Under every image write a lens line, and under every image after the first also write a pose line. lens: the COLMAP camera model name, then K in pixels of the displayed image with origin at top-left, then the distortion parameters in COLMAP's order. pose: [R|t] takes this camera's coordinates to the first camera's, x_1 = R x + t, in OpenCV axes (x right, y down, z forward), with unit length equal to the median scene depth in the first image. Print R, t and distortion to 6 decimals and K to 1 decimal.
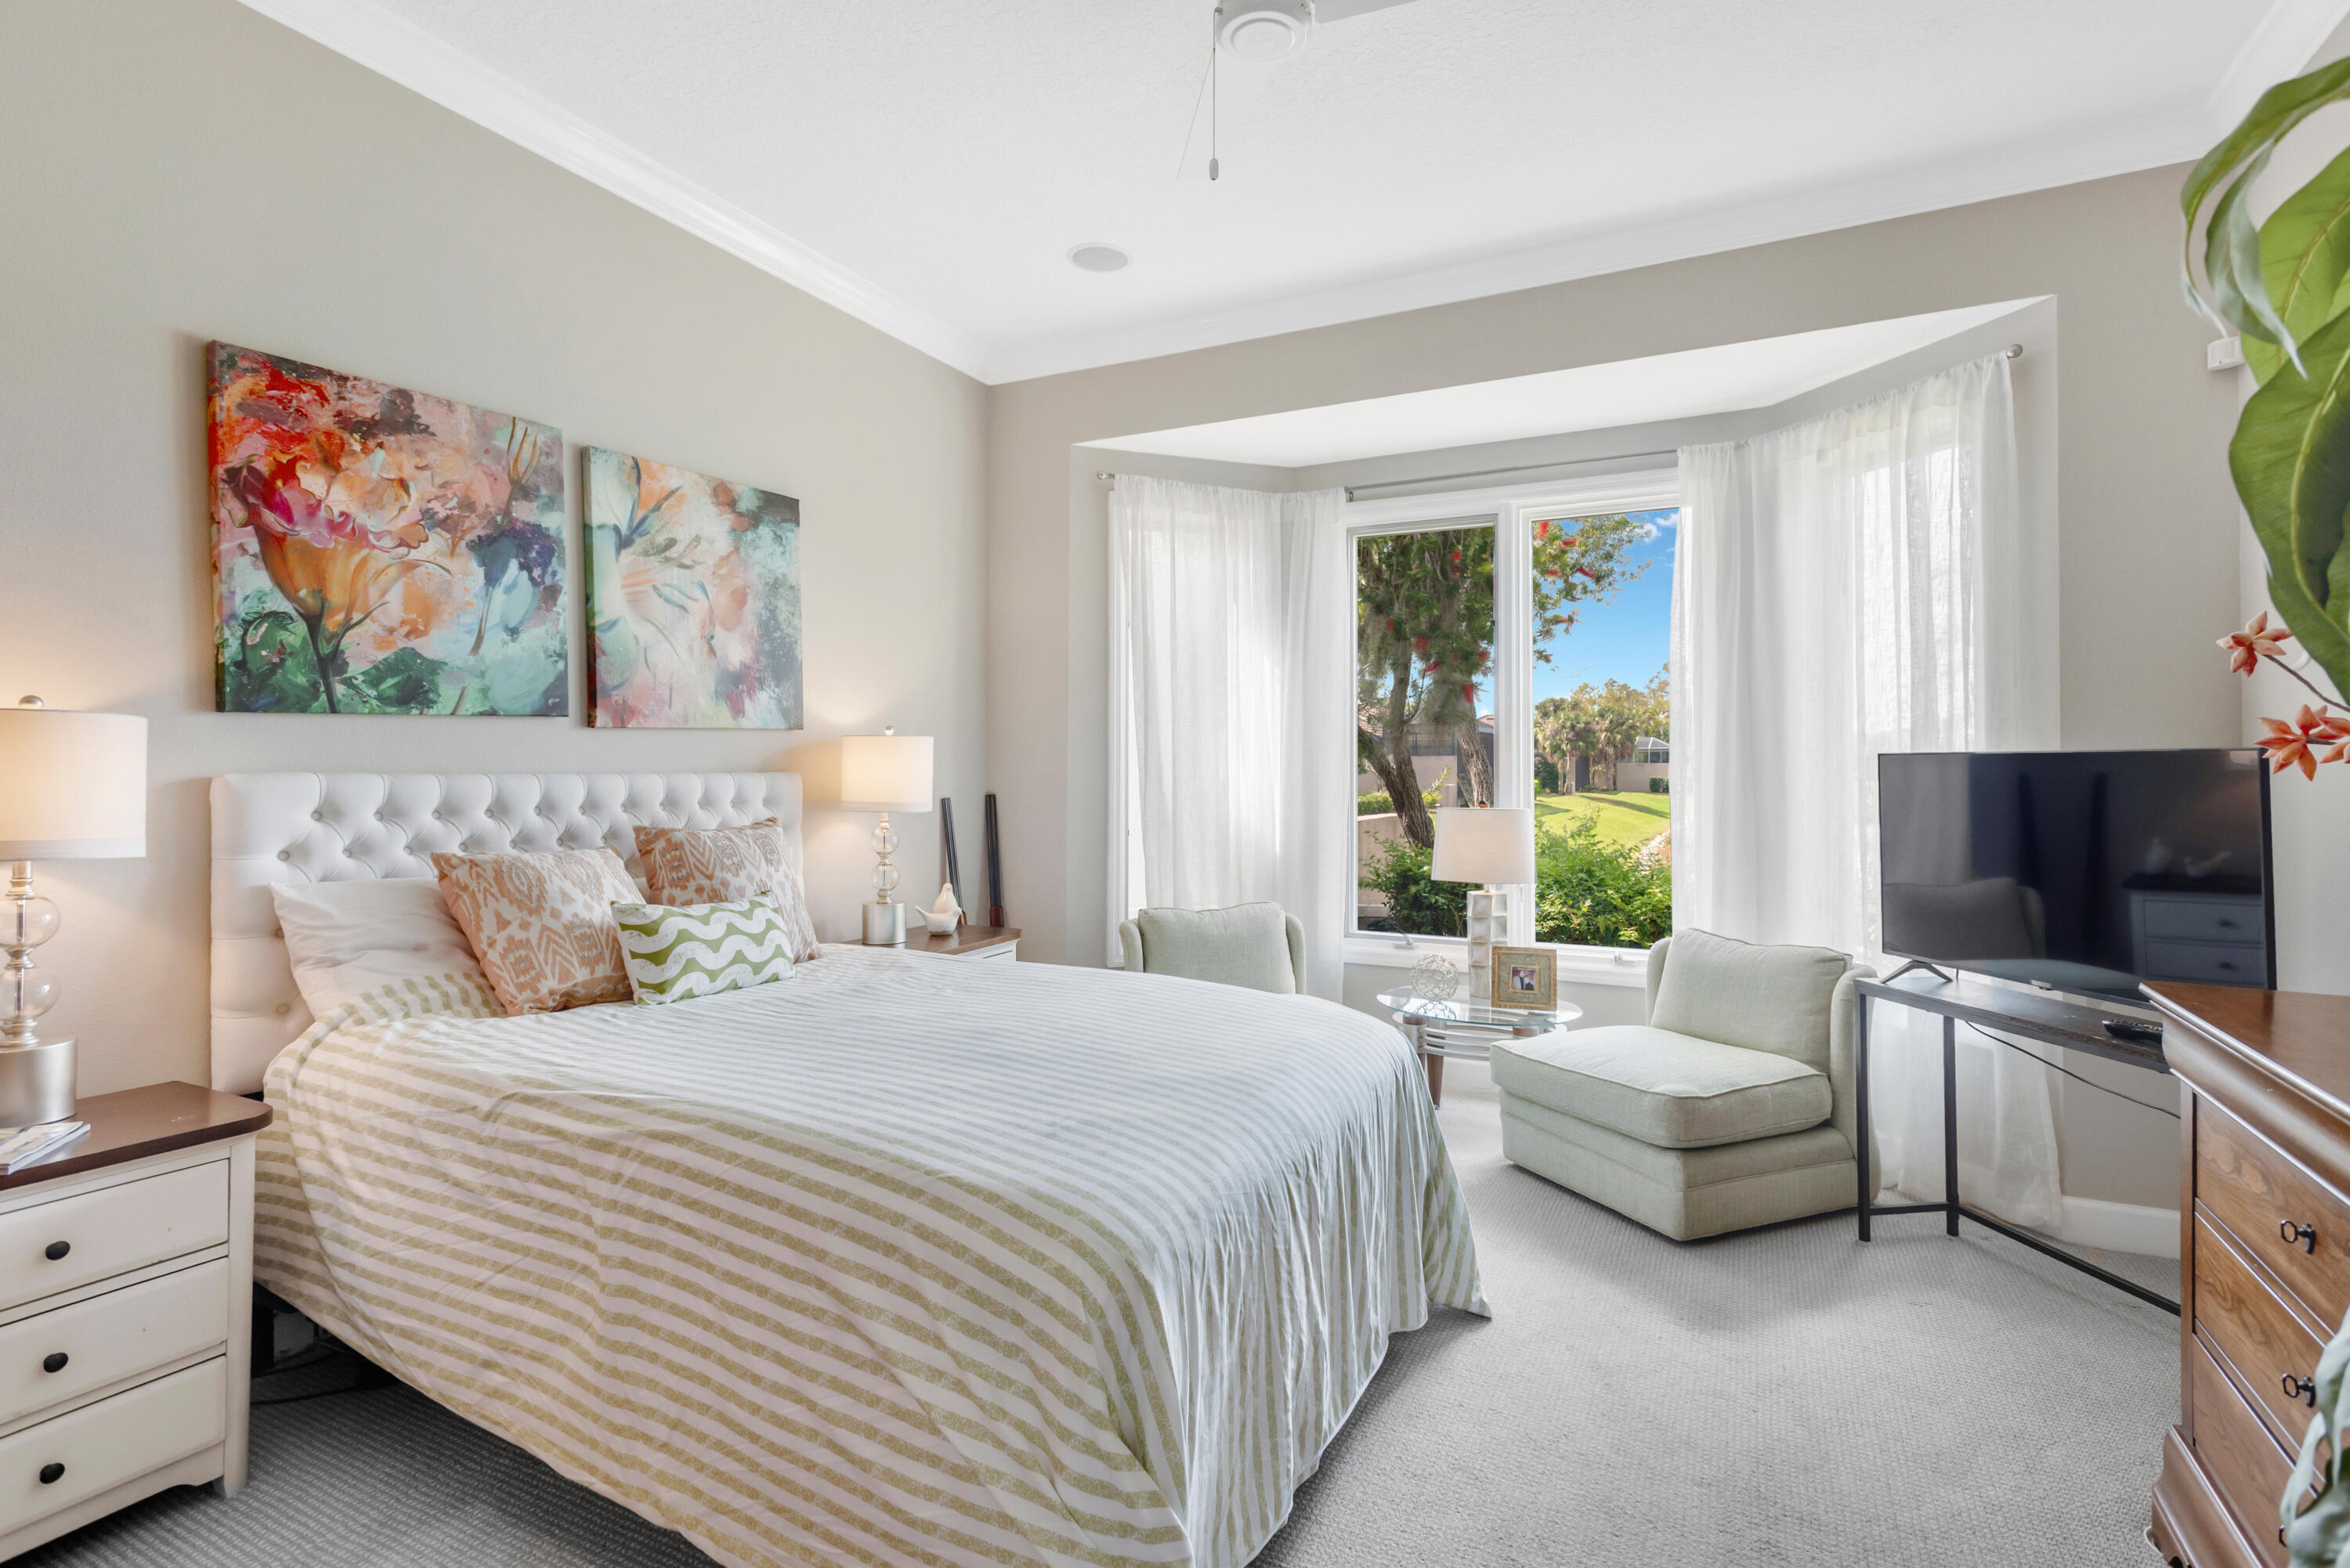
lens RADIAL K [[1115.1, 0, 1116.0], [0, 1115.1, 756.2], [0, 0, 1]] dist [0.016141, 0.000005]
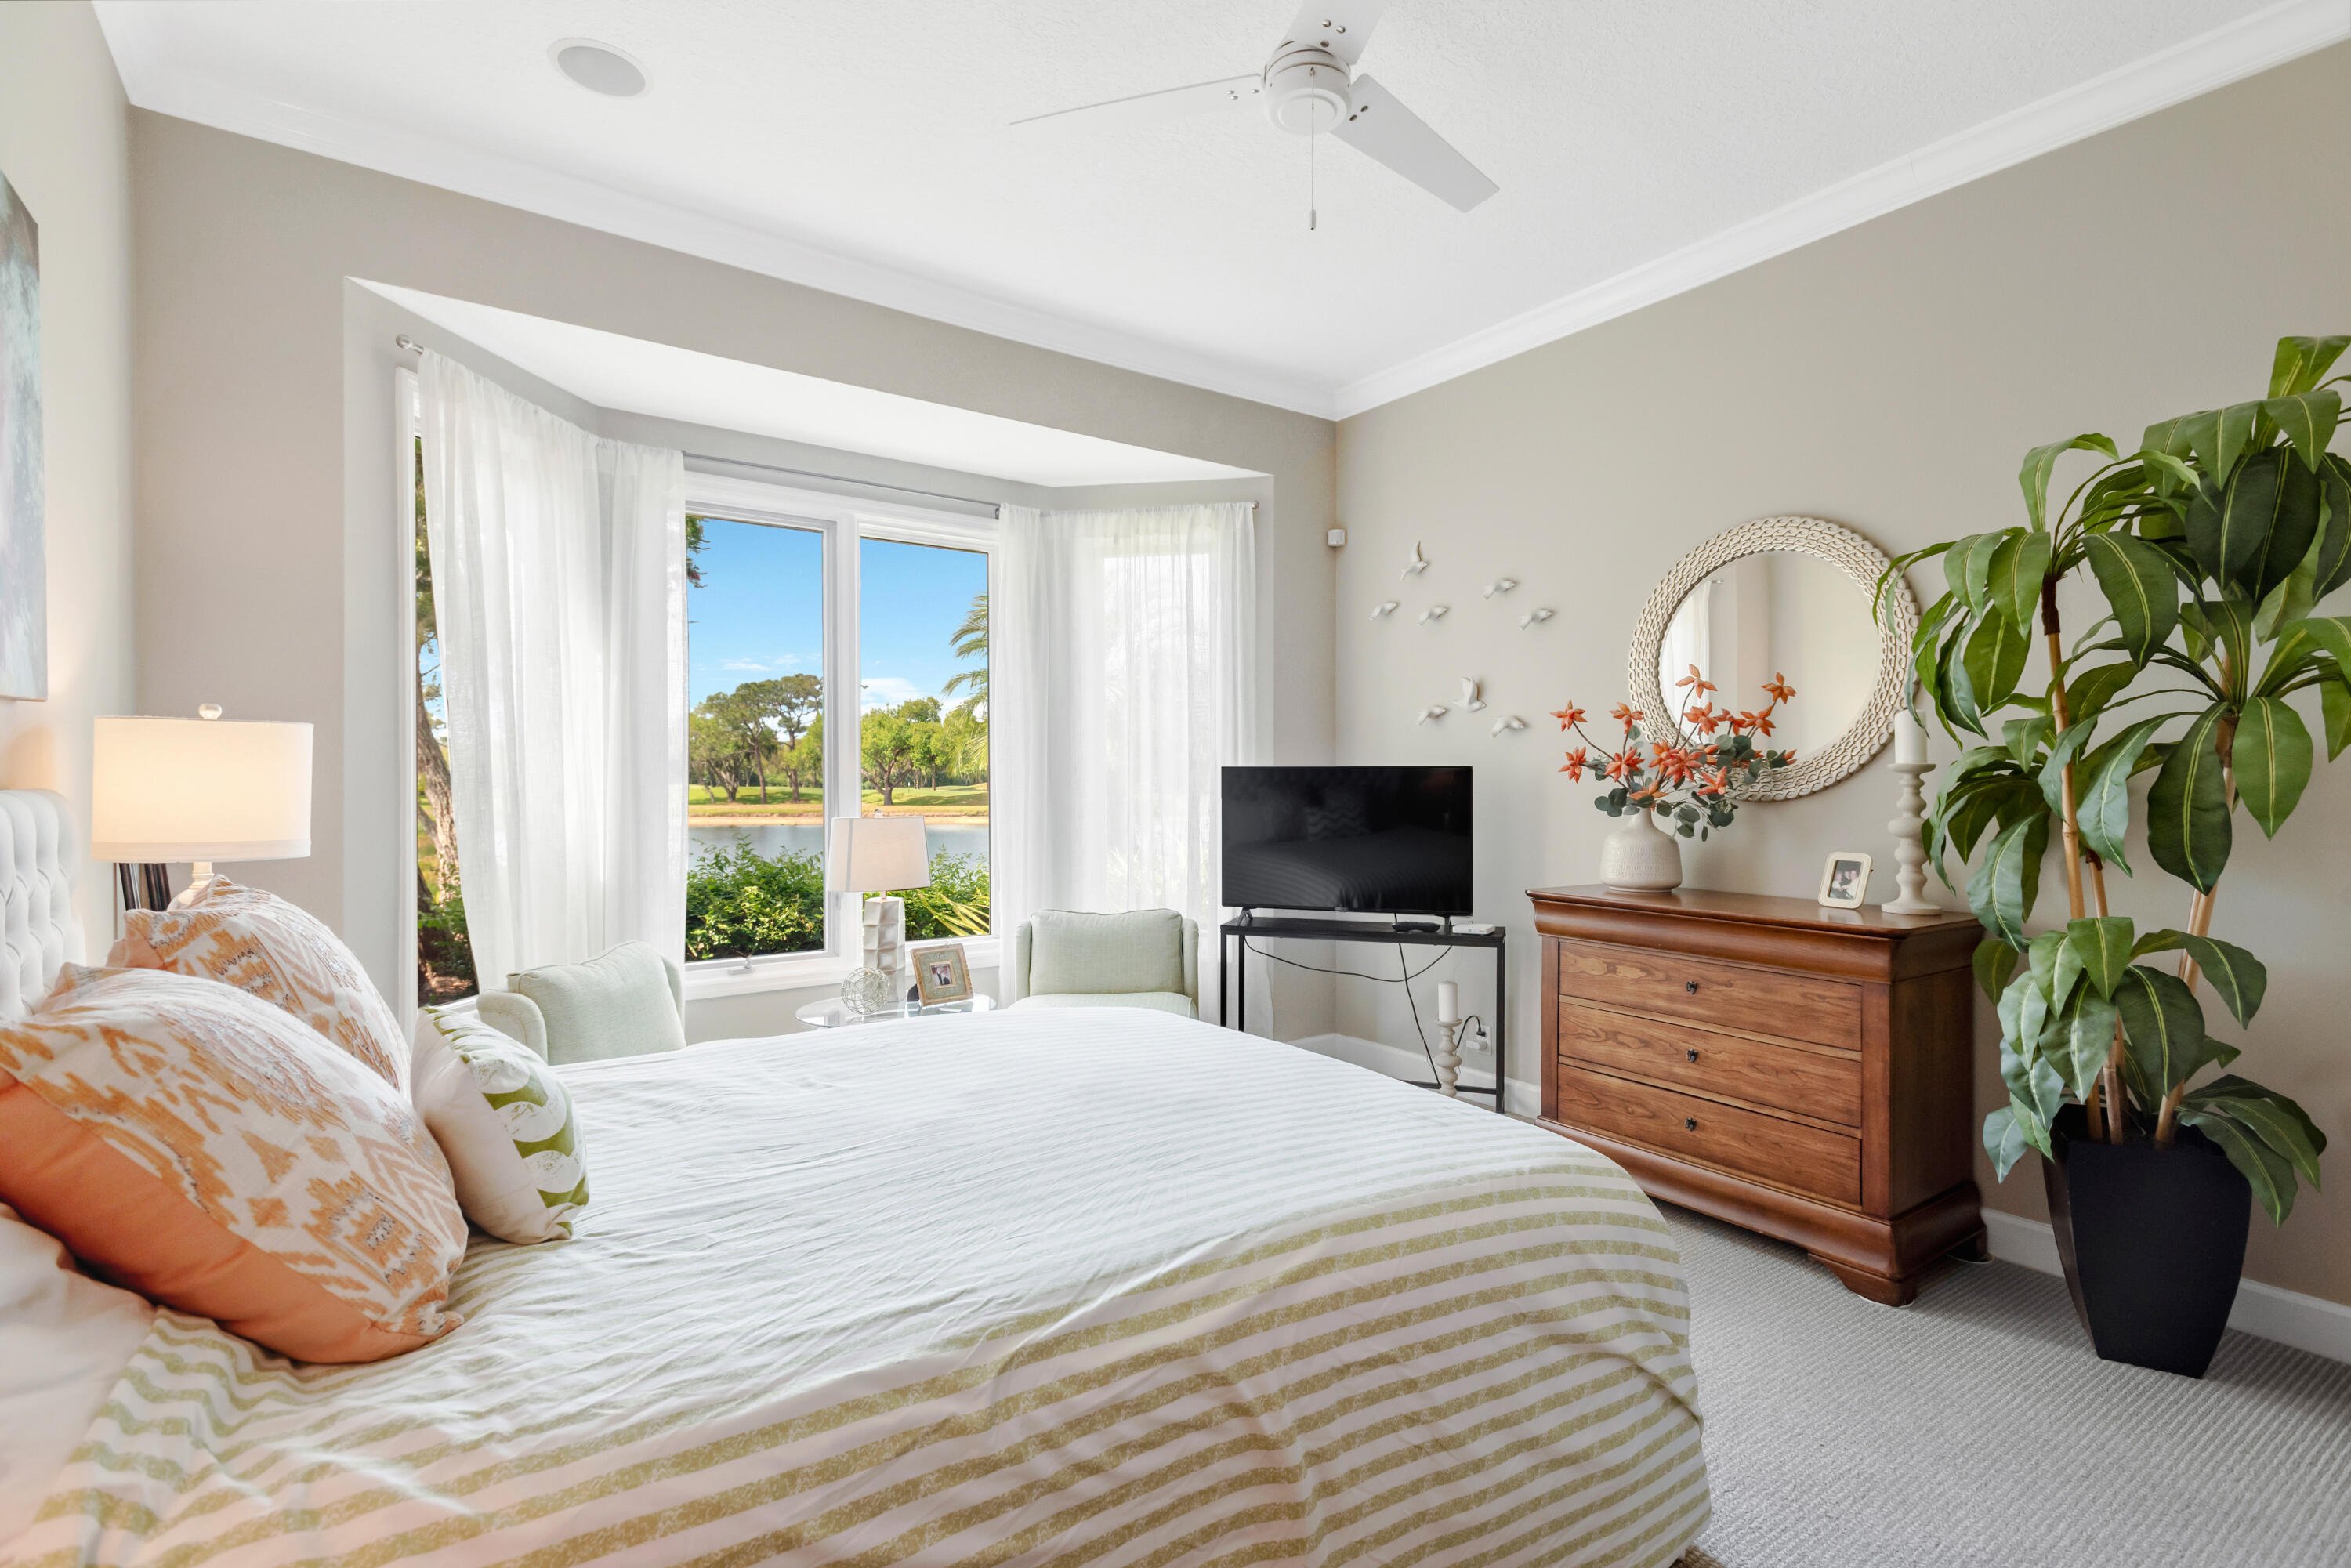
lens RADIAL K [[1115.6, 0, 1177.0], [0, 1115.6, 781.7], [0, 0, 1]] dist [0.016141, 0.000005]
pose [[0.448779, -0.006343, 0.893621, -0.507497], [-0.008935, 0.999893, 0.011584, 0.000881], [-0.893598, -0.013183, 0.448674, 0.339742]]
